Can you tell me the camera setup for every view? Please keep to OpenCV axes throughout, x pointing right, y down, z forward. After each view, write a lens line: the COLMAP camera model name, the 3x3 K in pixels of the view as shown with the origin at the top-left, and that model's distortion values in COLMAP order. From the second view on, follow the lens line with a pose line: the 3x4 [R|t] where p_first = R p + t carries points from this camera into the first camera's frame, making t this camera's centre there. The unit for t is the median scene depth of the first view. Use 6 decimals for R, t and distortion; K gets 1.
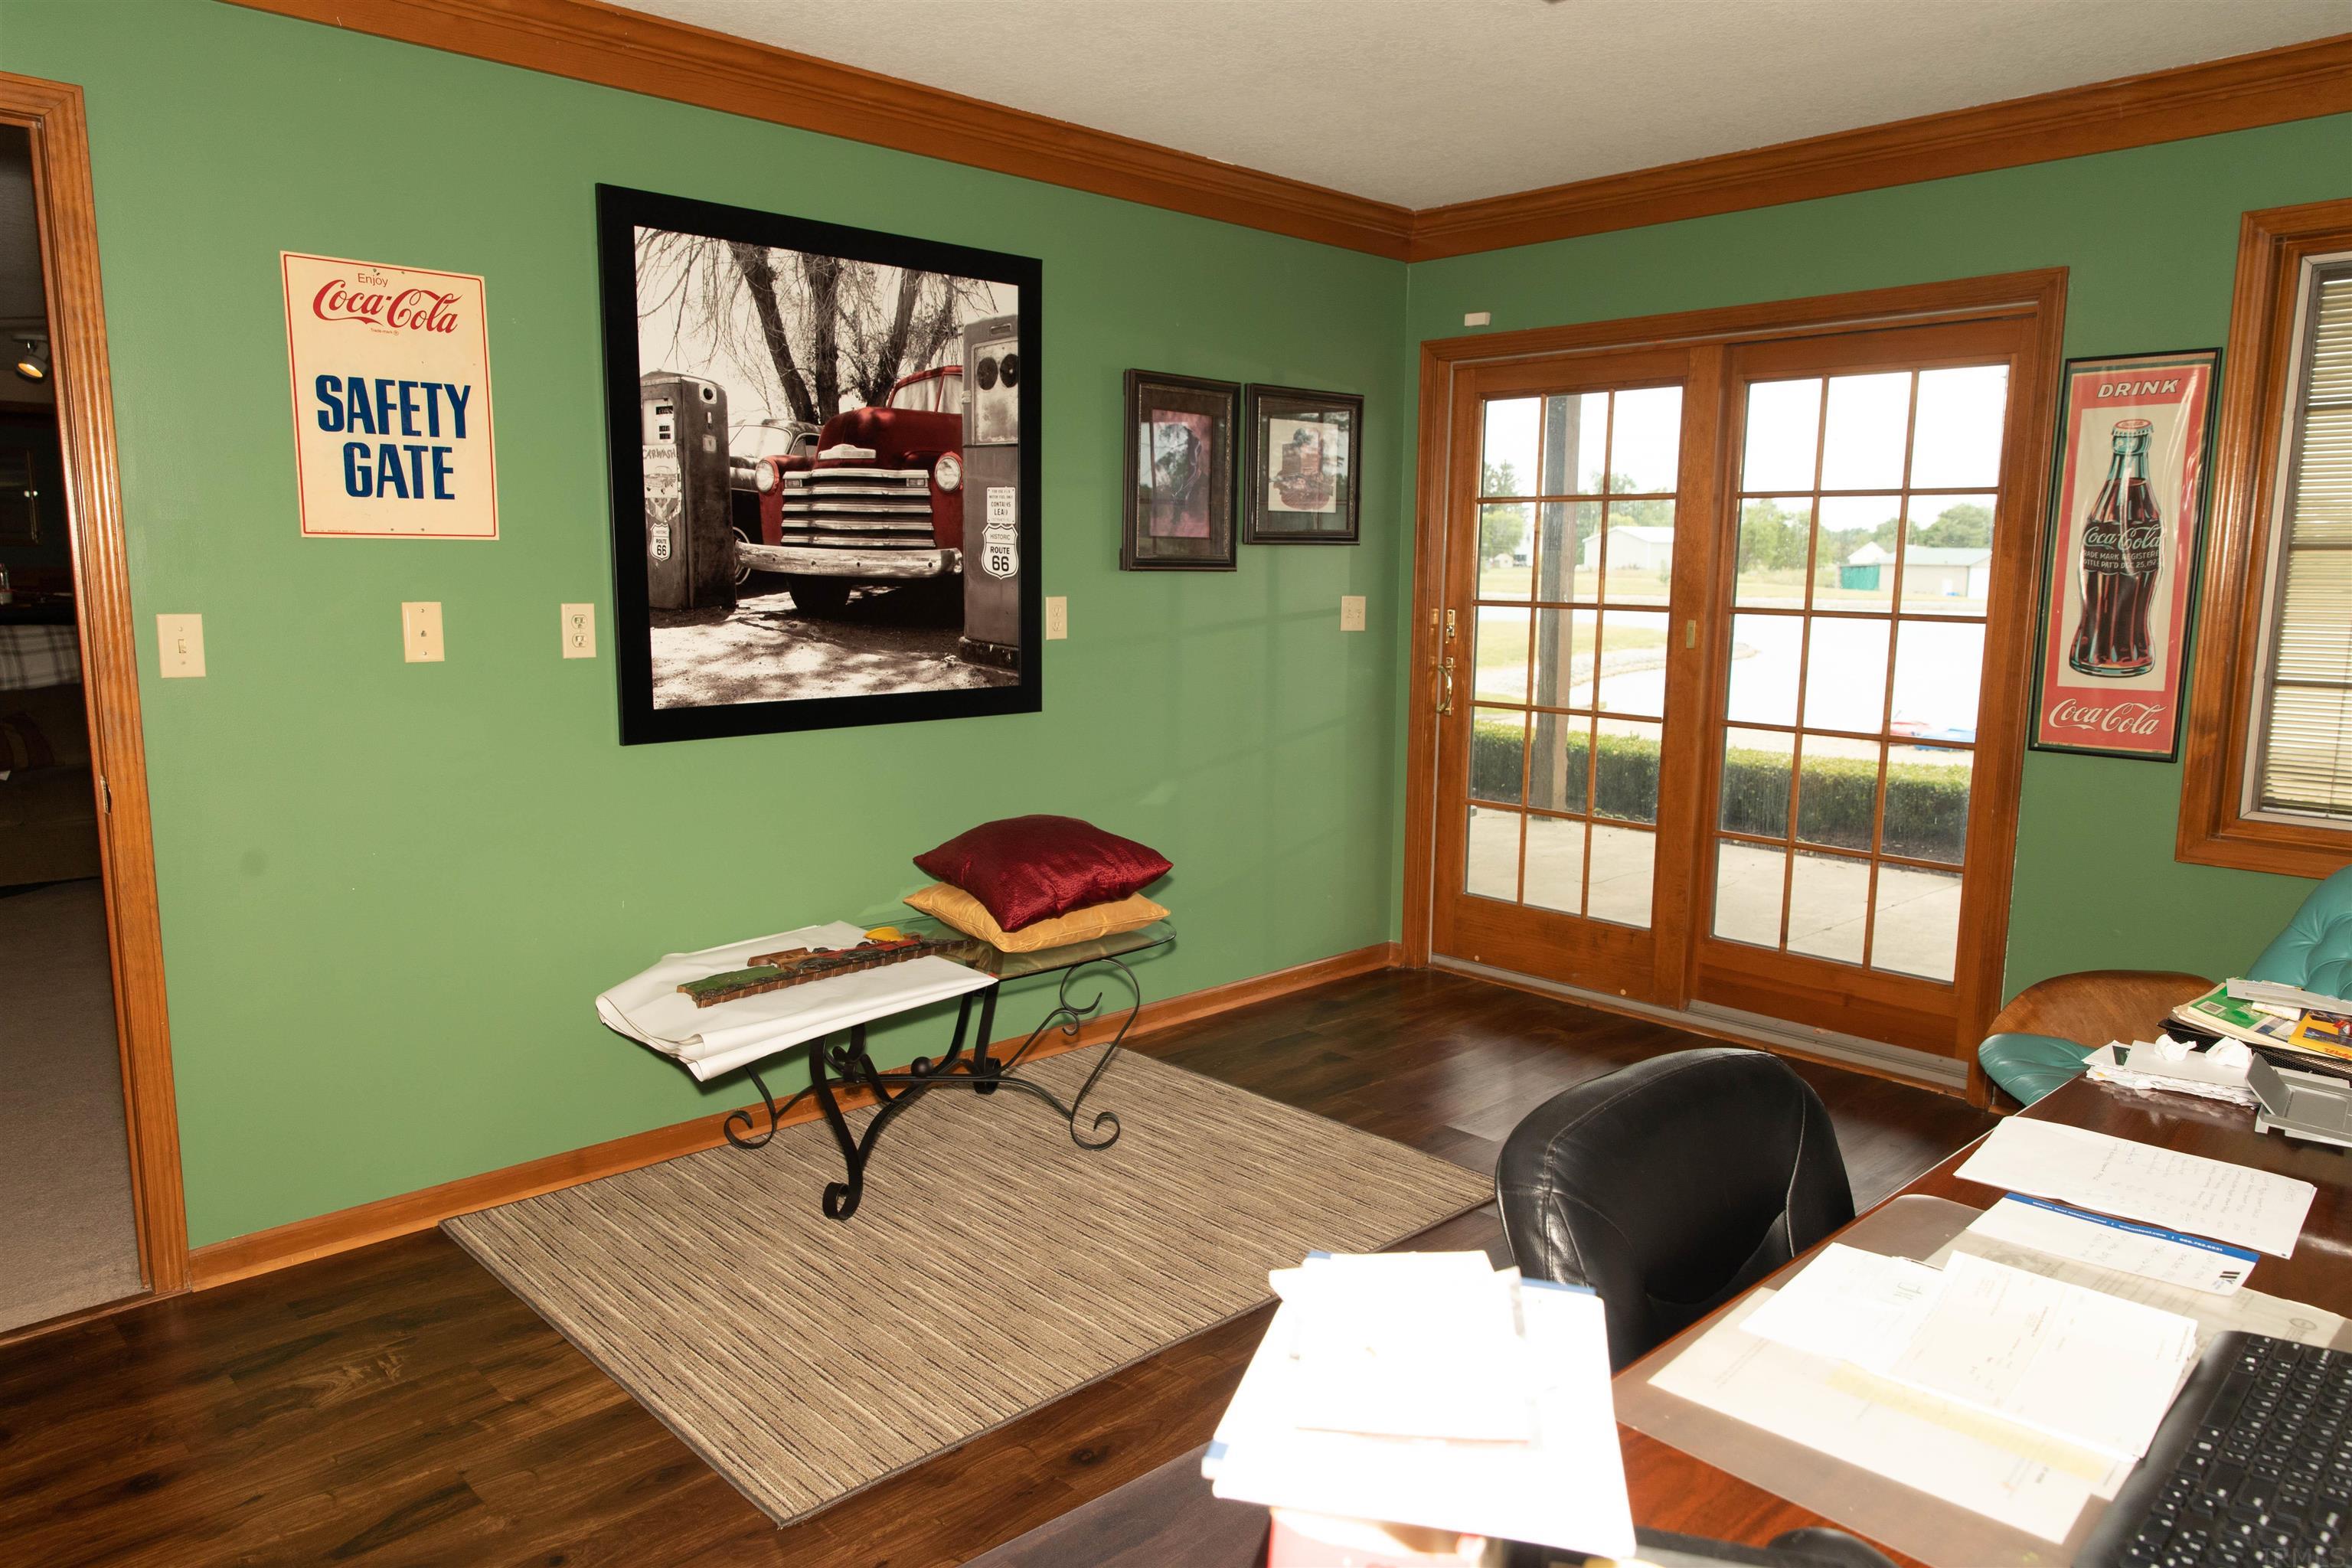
lens RADIAL K [[1582.0, 0, 1175.9], [0, 1582.0, 784.4], [0, 0, 1]] dist [0.000009, 0.000245]
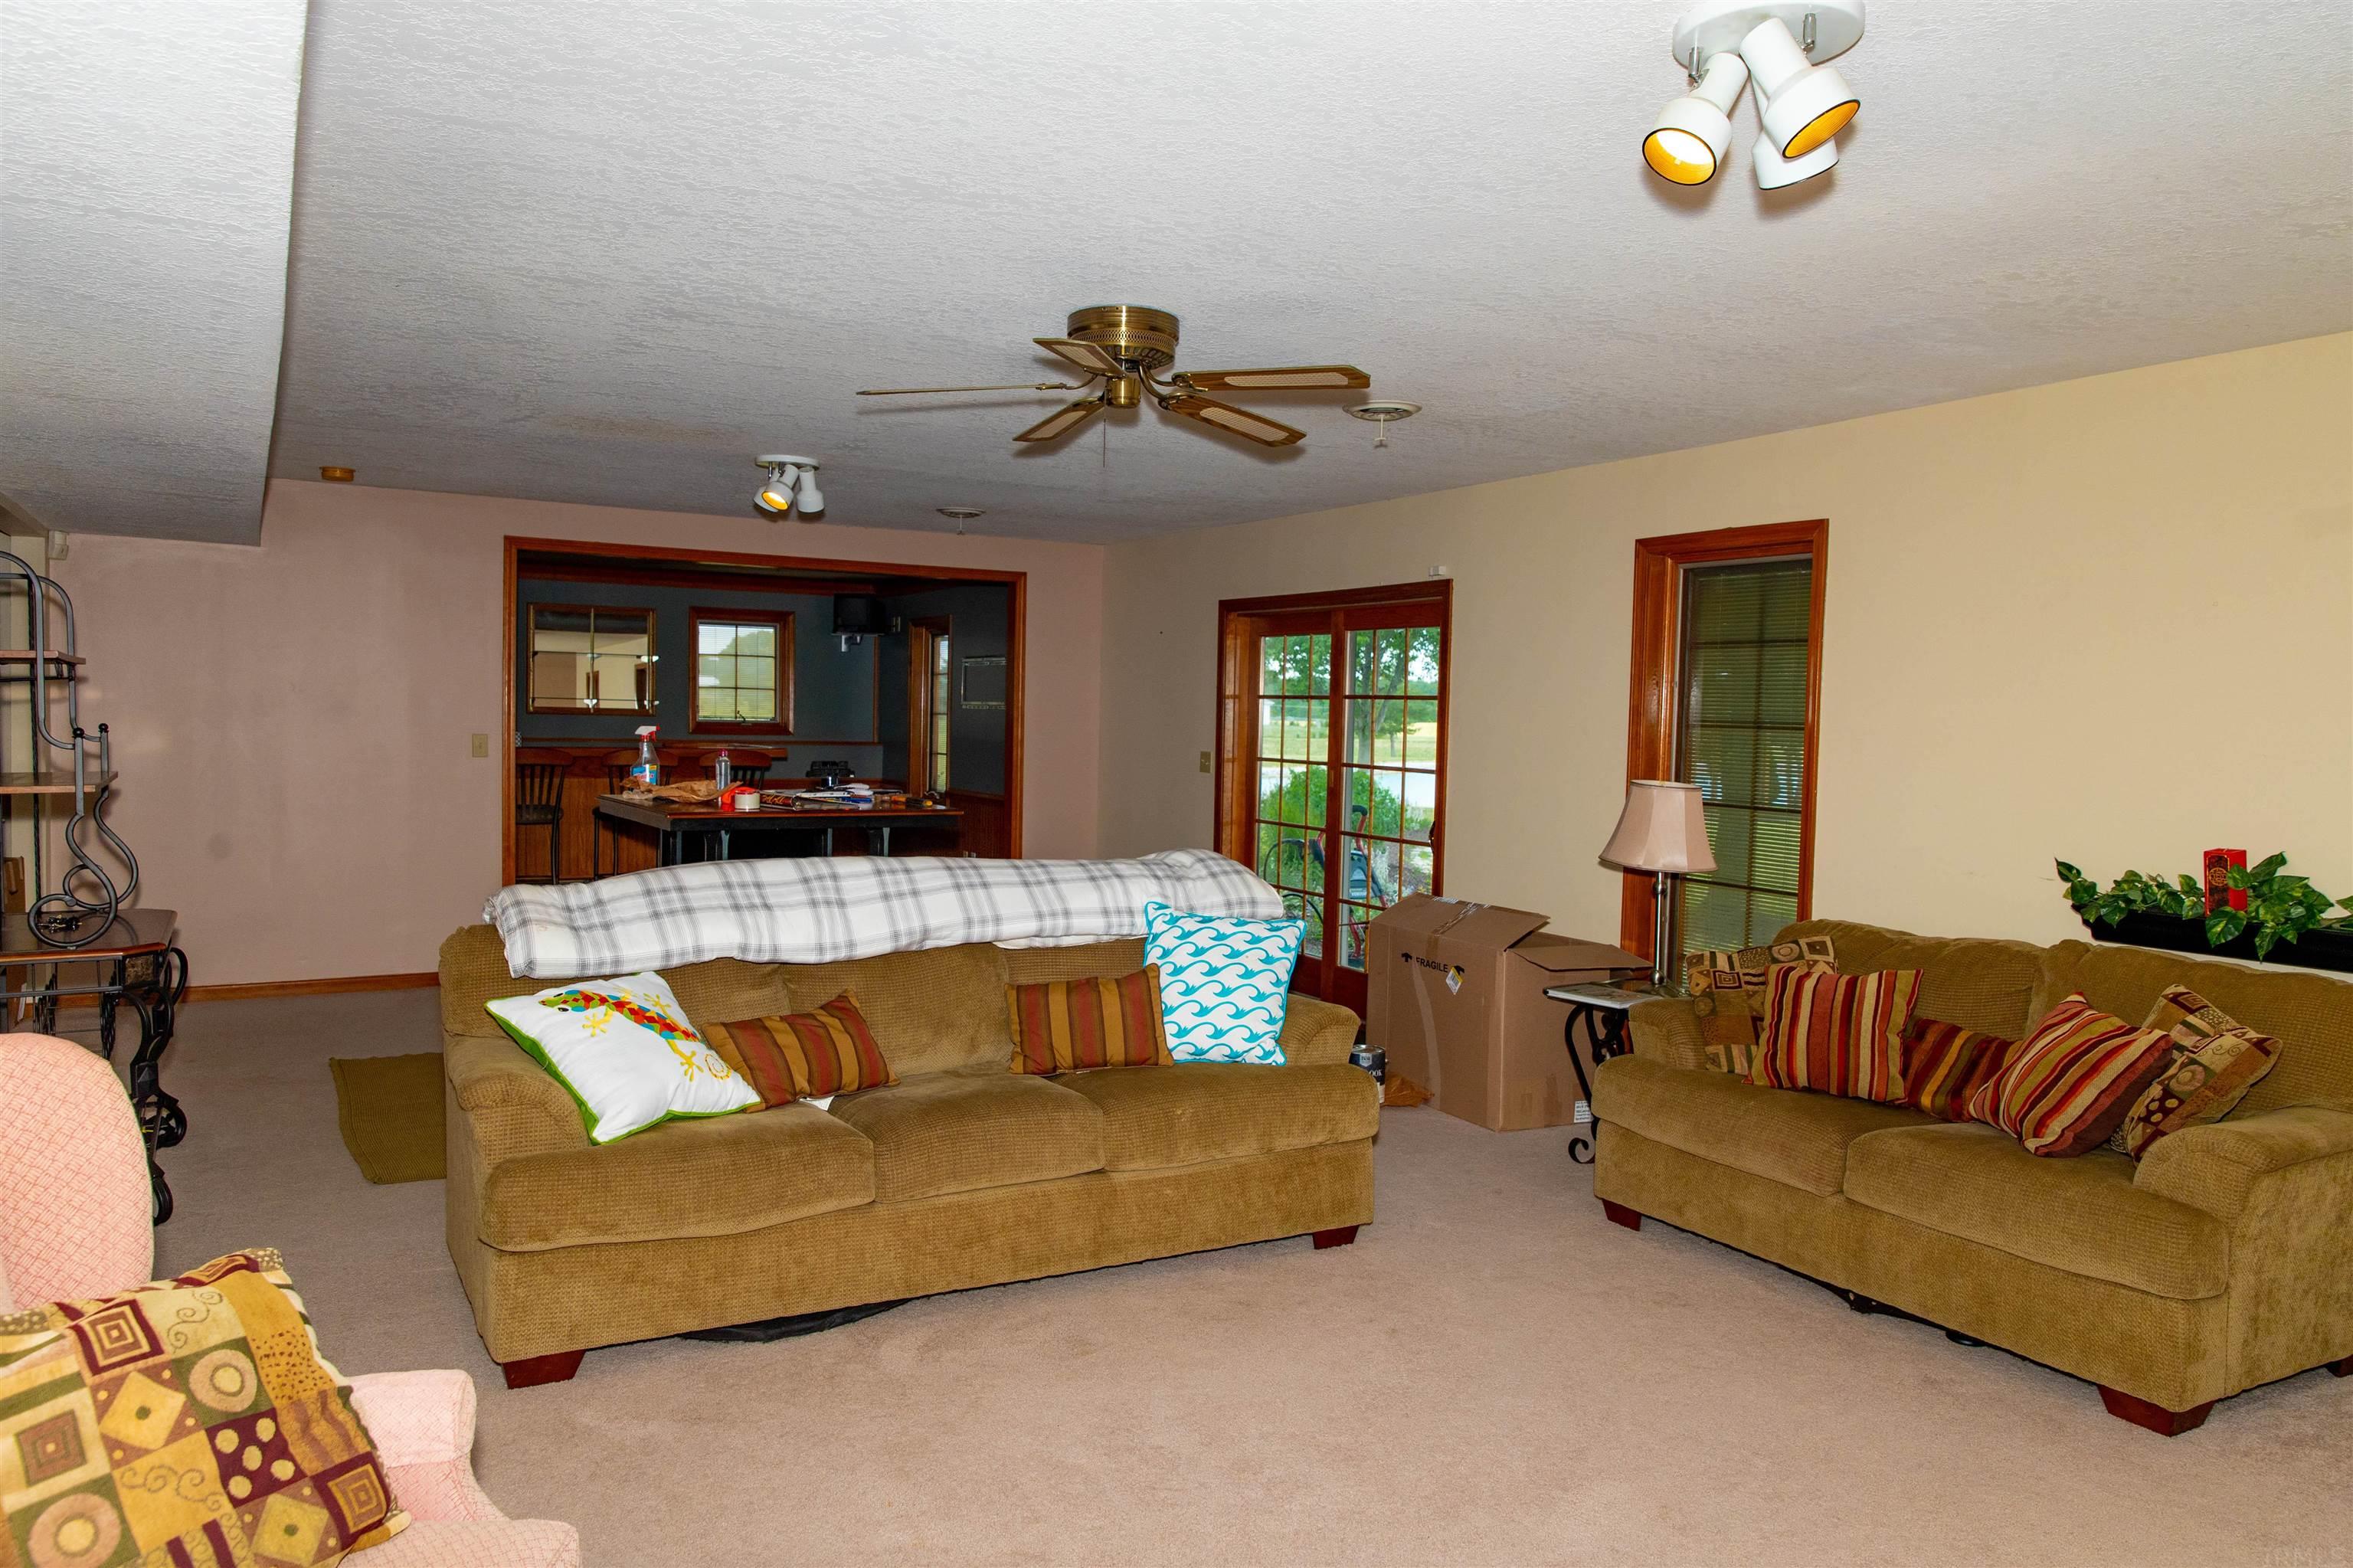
lens RADIAL K [[1582.7, 0, 1174.6], [0, 1582.7, 790.5], [0, 0, 1]] dist [0.000009, 0.000245]
pose [[0.974100, 0.023971, -0.224843, -0.454708], [-0.046634, 0.994285, -0.096034, -0.072796], [0.221256, 0.104032, 0.969651, 0.399071]]
